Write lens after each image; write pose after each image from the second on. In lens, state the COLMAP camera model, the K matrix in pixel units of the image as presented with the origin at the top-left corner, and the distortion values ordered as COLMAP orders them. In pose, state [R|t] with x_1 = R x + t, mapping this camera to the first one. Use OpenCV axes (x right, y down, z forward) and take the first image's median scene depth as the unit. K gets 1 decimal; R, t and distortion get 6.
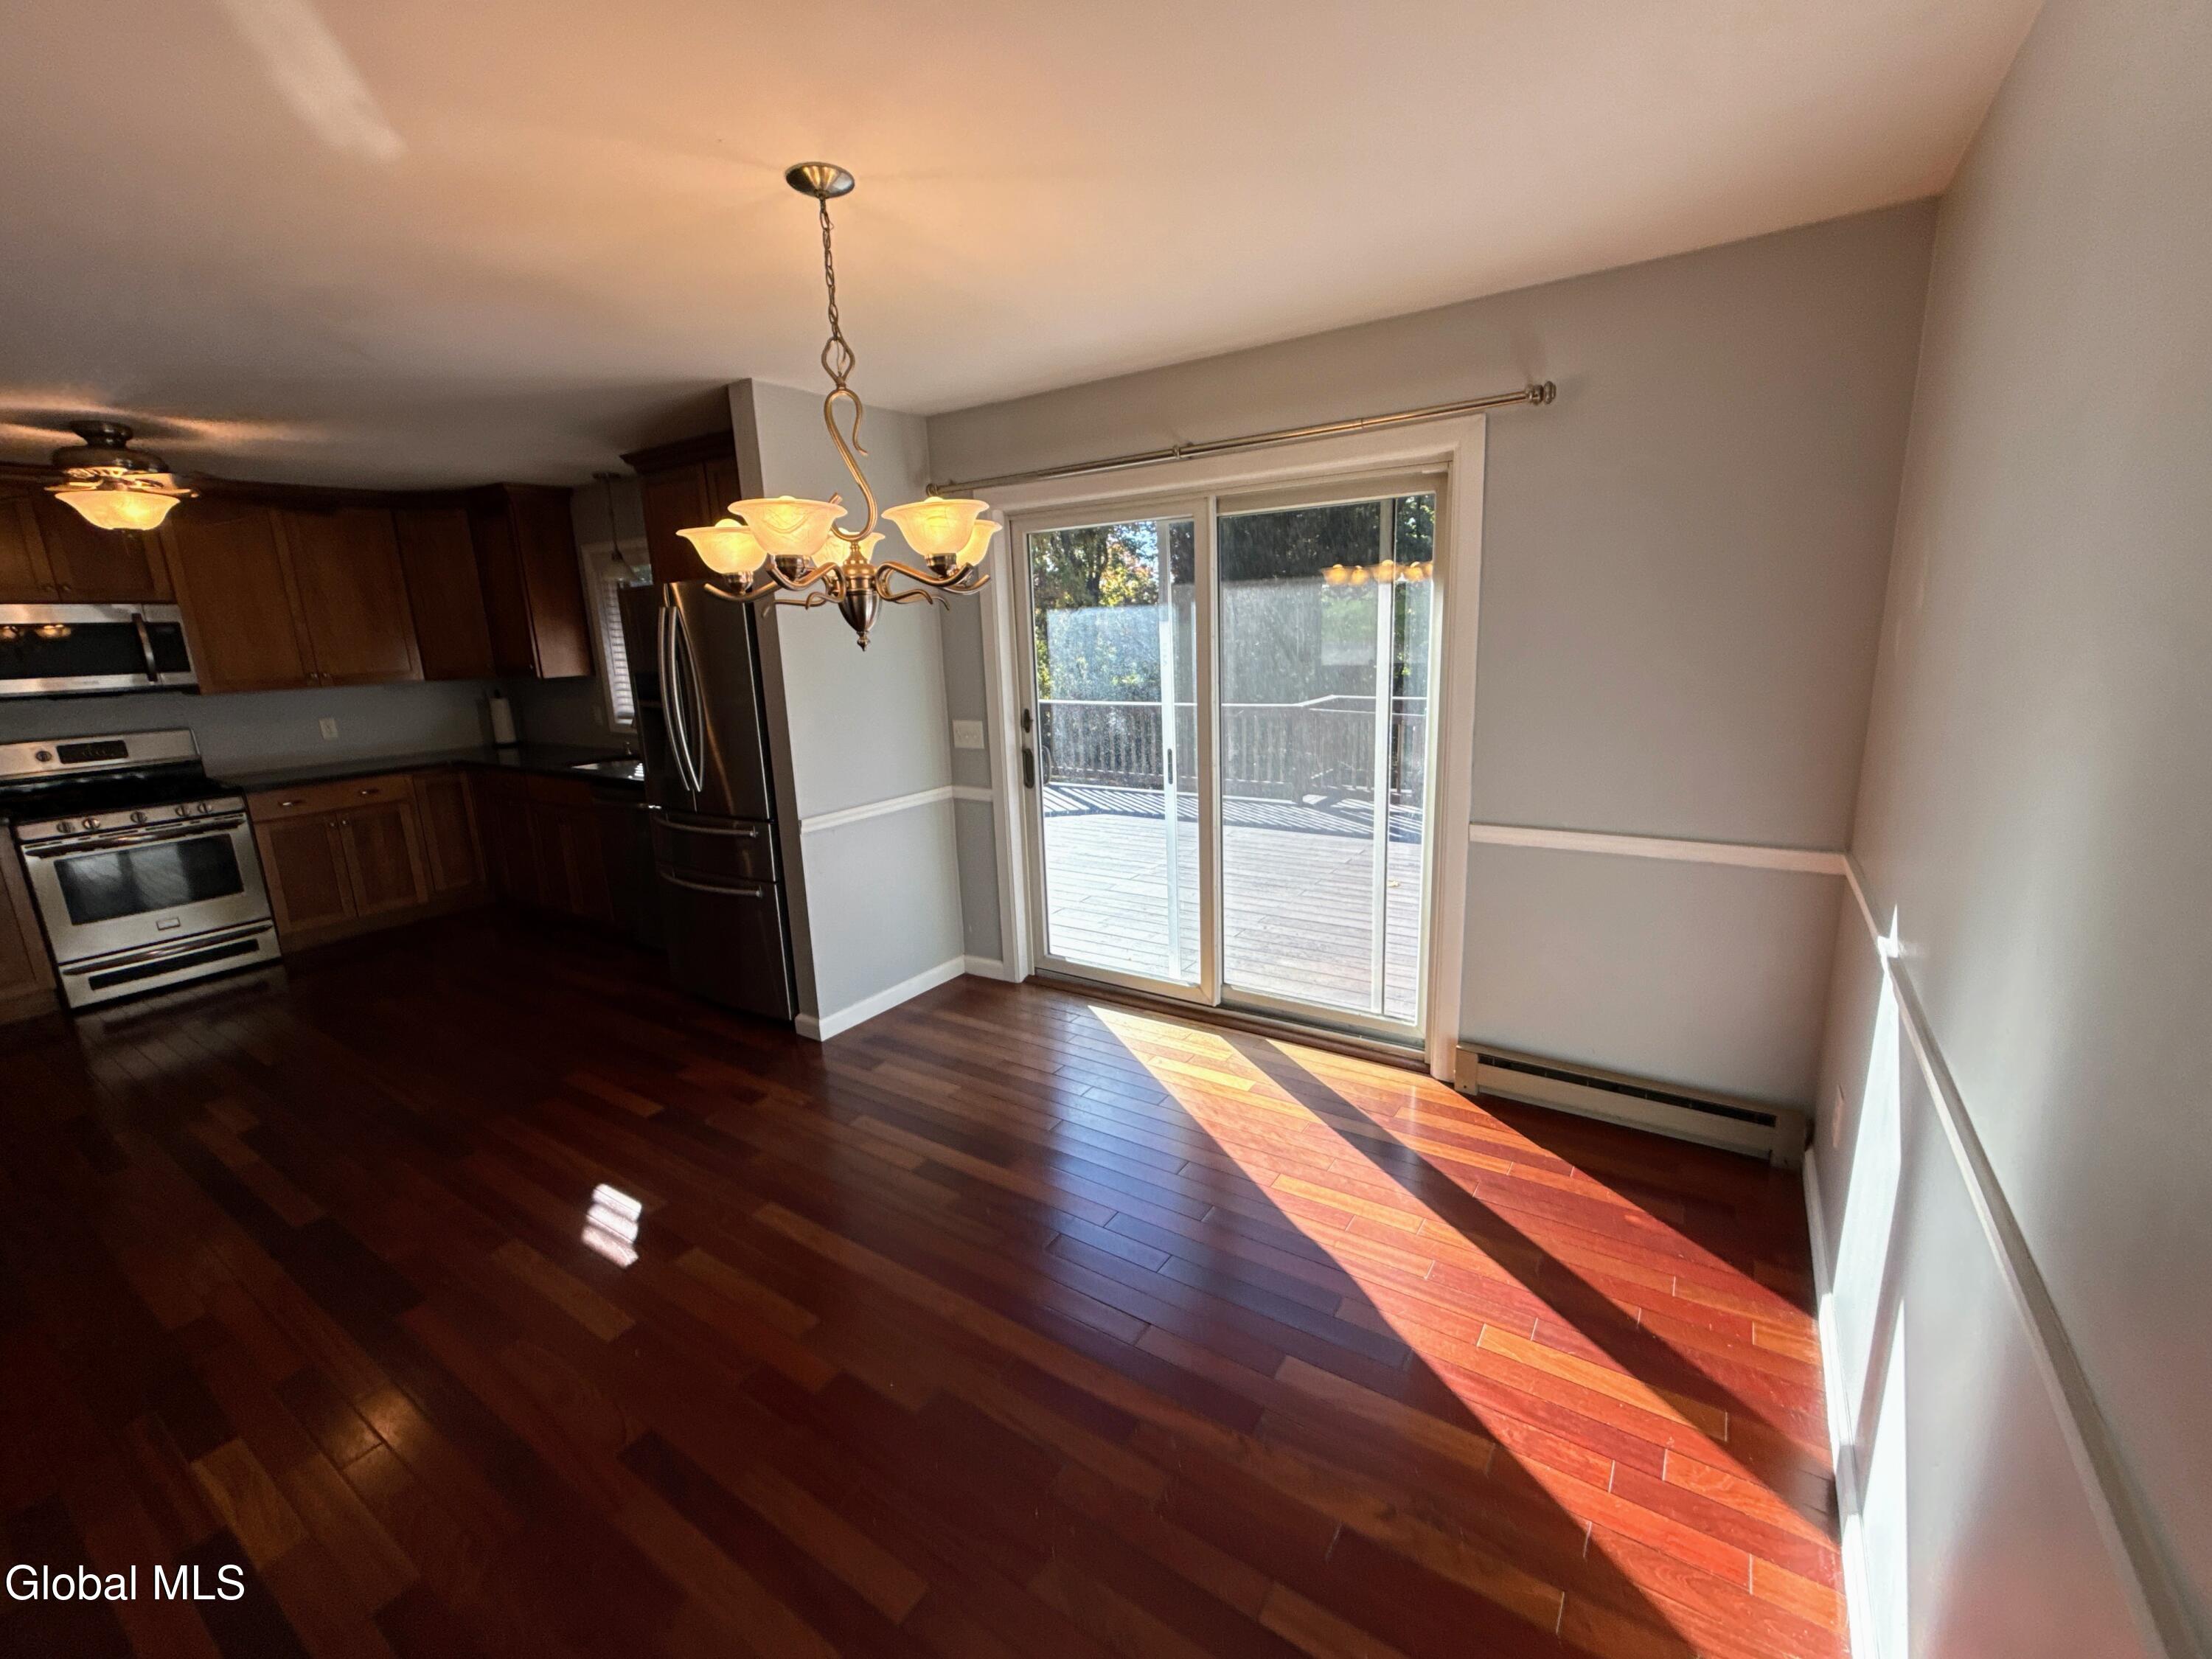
lens RADIAL K [[913.8, 0, 1113.5], [0, 913.8, 825.5], [0, 0, 1]] dist [0.000265, 0.000225]
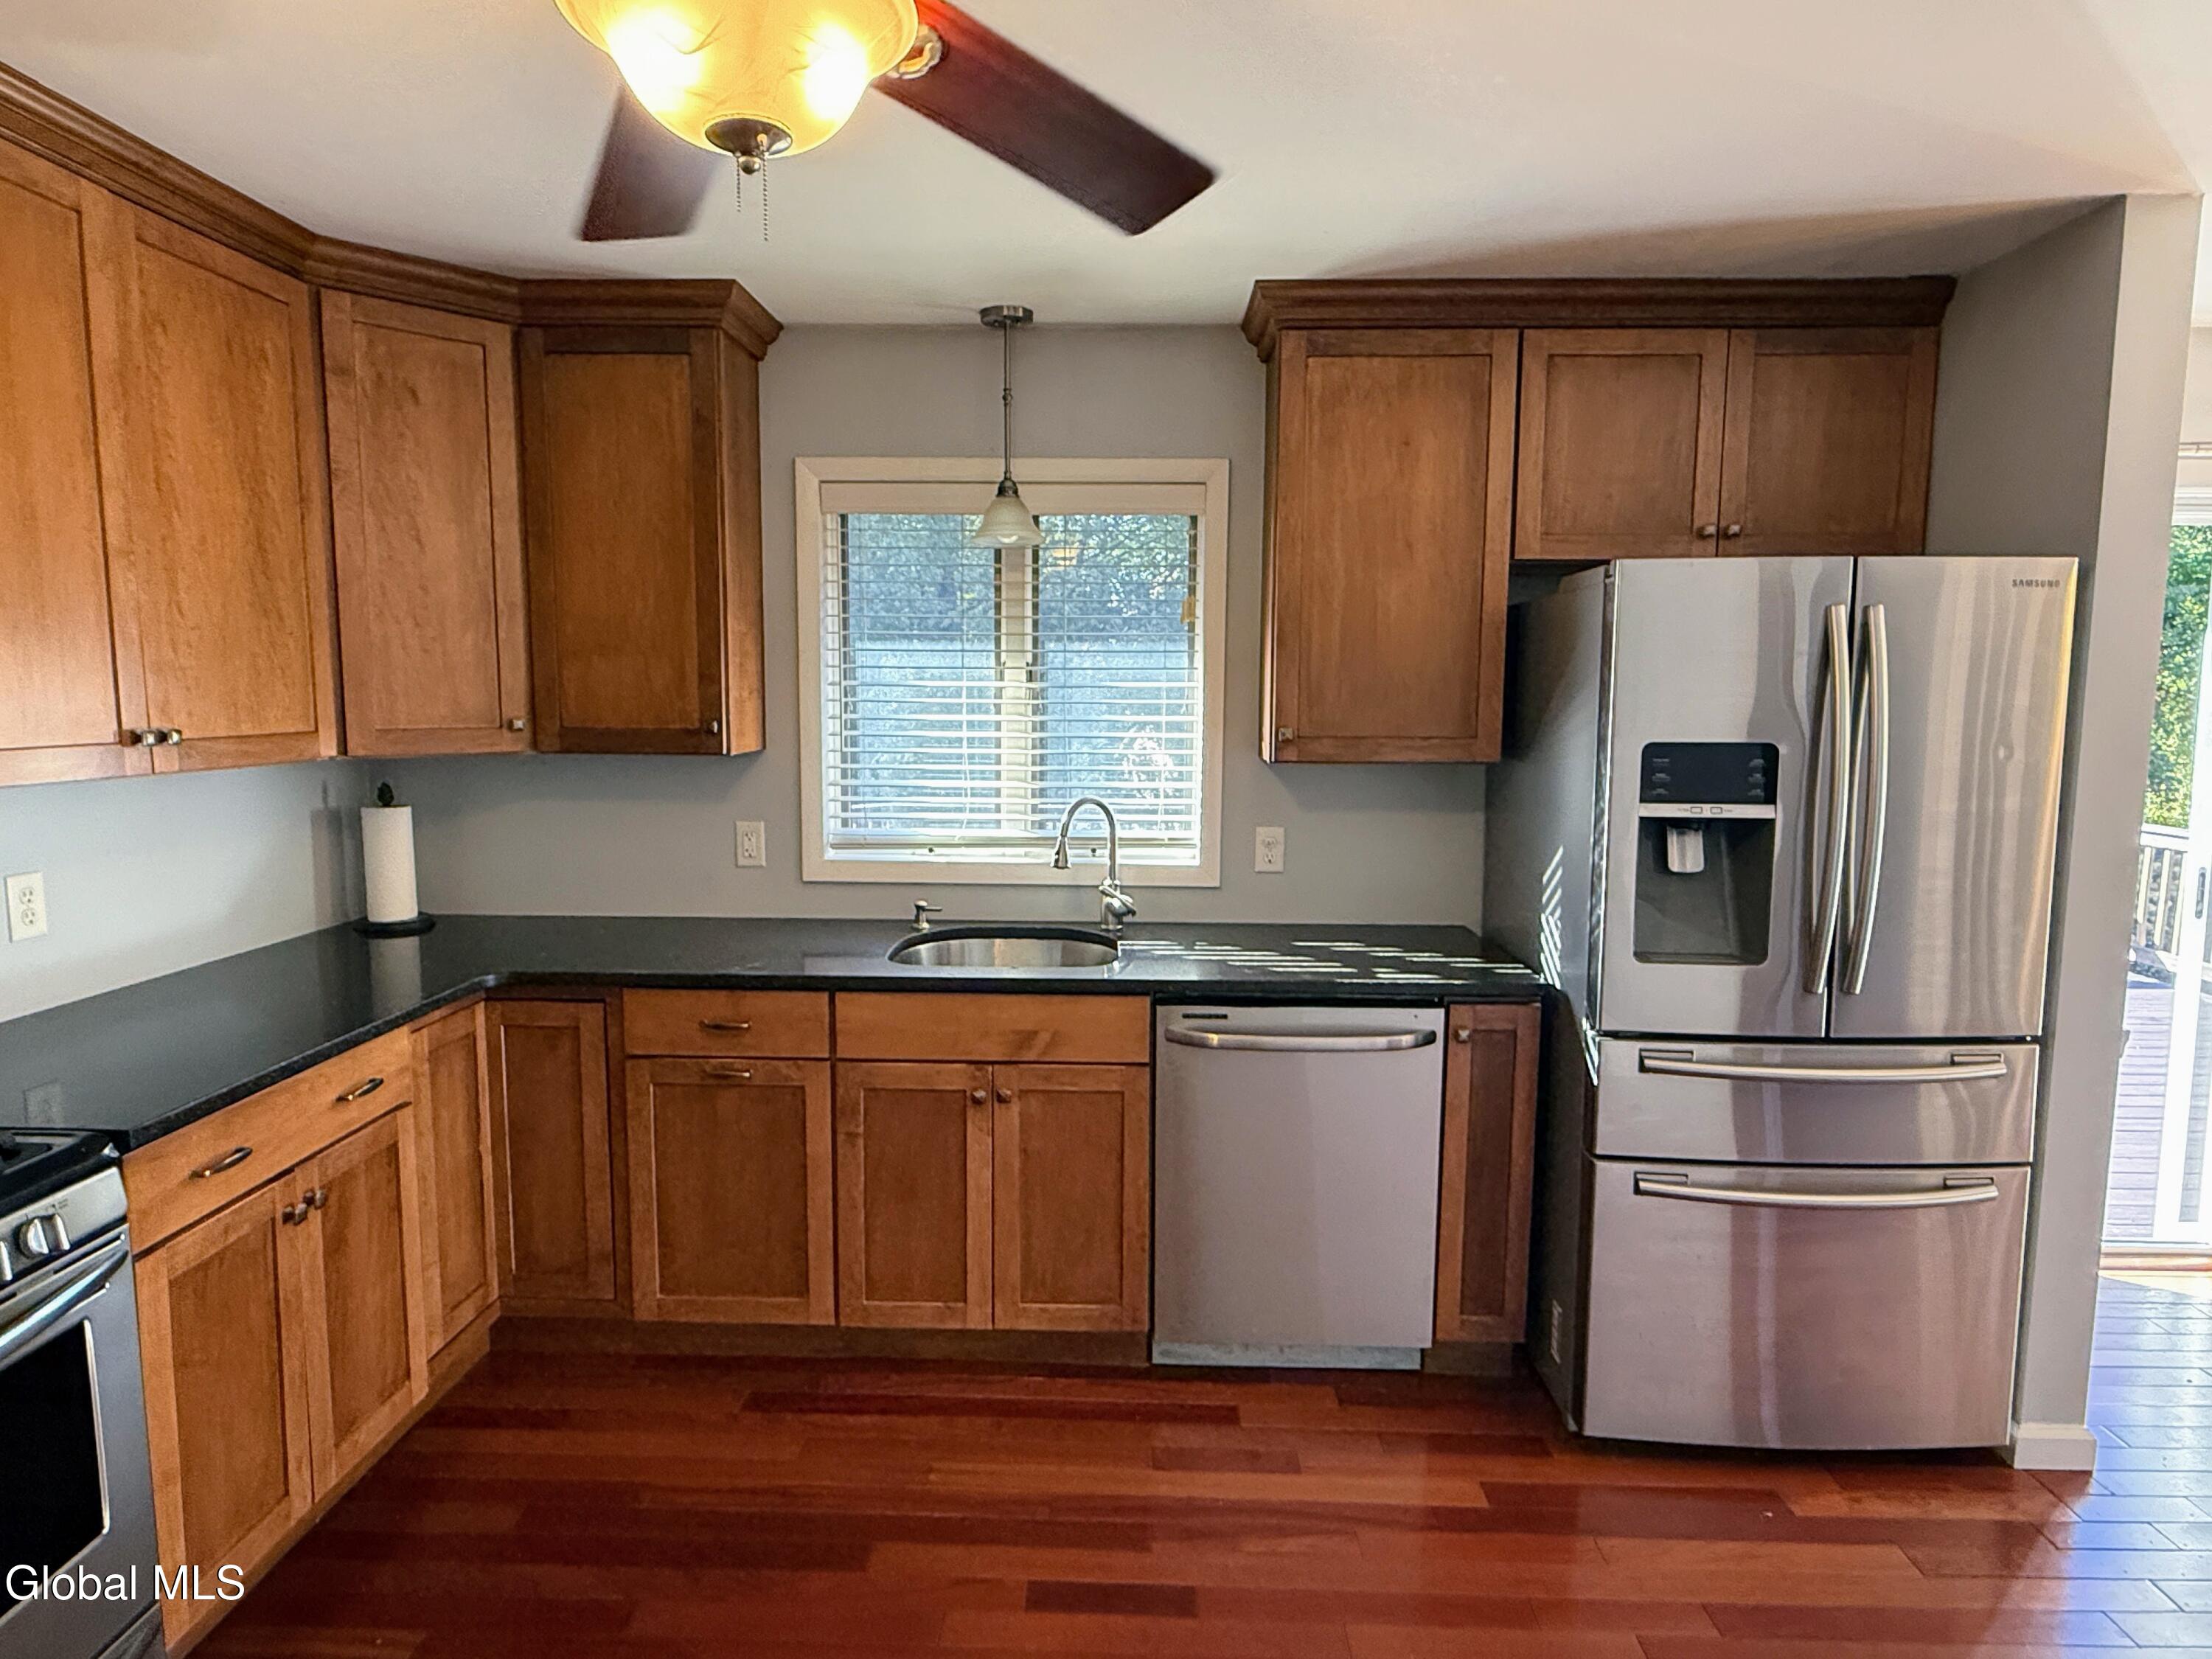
lens RADIAL K [[1228.7, 0, 1113.1], [0, 1228.7, 822.8], [0, 0, 1]] dist [0.001330, 0.001064]
pose [[0.850563, -0.020032, 0.525492, -0.843464], [0.083573, 0.991724, -0.097467, -0.068484], [-0.519190, 0.126818, 0.845197, 0.490737]]
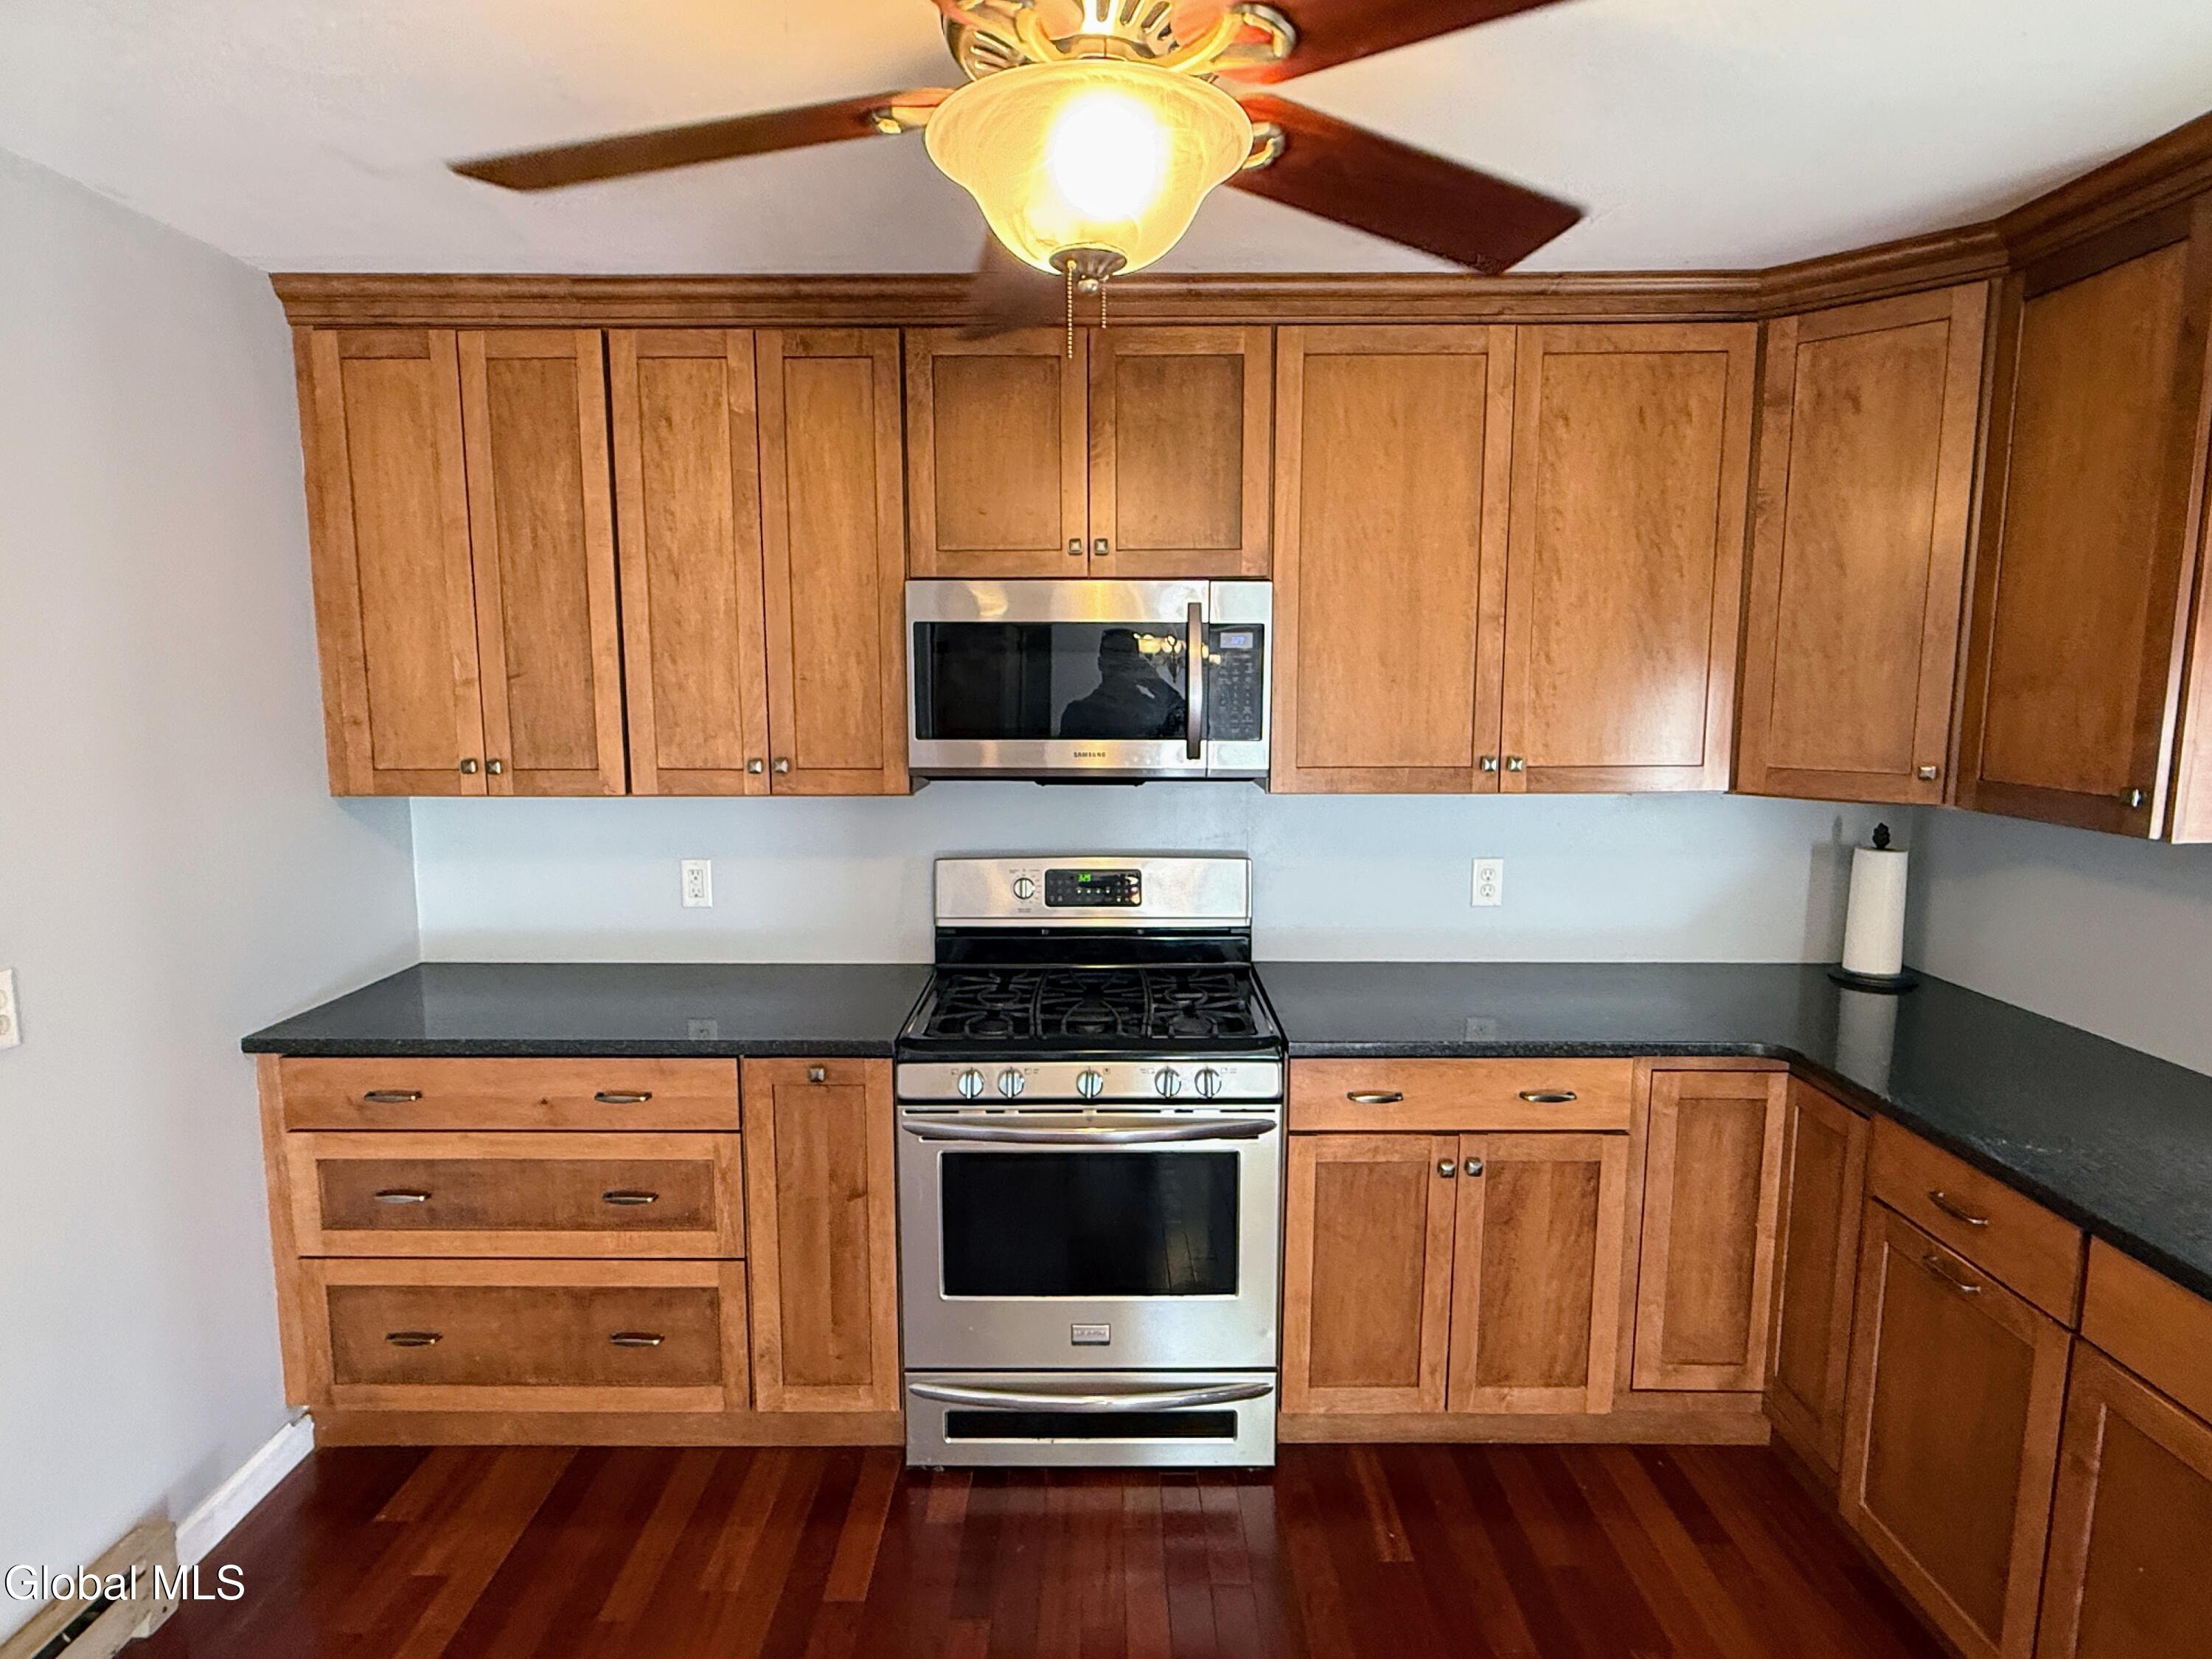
lens RADIAL K [[1231.1, 0, 1081.3], [0, 1231.1, 841.4], [0, 0, 1]] dist [-0.002374, -0.000260]
pose [[0.537101, 0.148033, -0.830427, -0.544362], [-0.202993, 0.978232, 0.043089, -0.122750], [0.818728, 0.145428, 0.555459, 0.587566]]
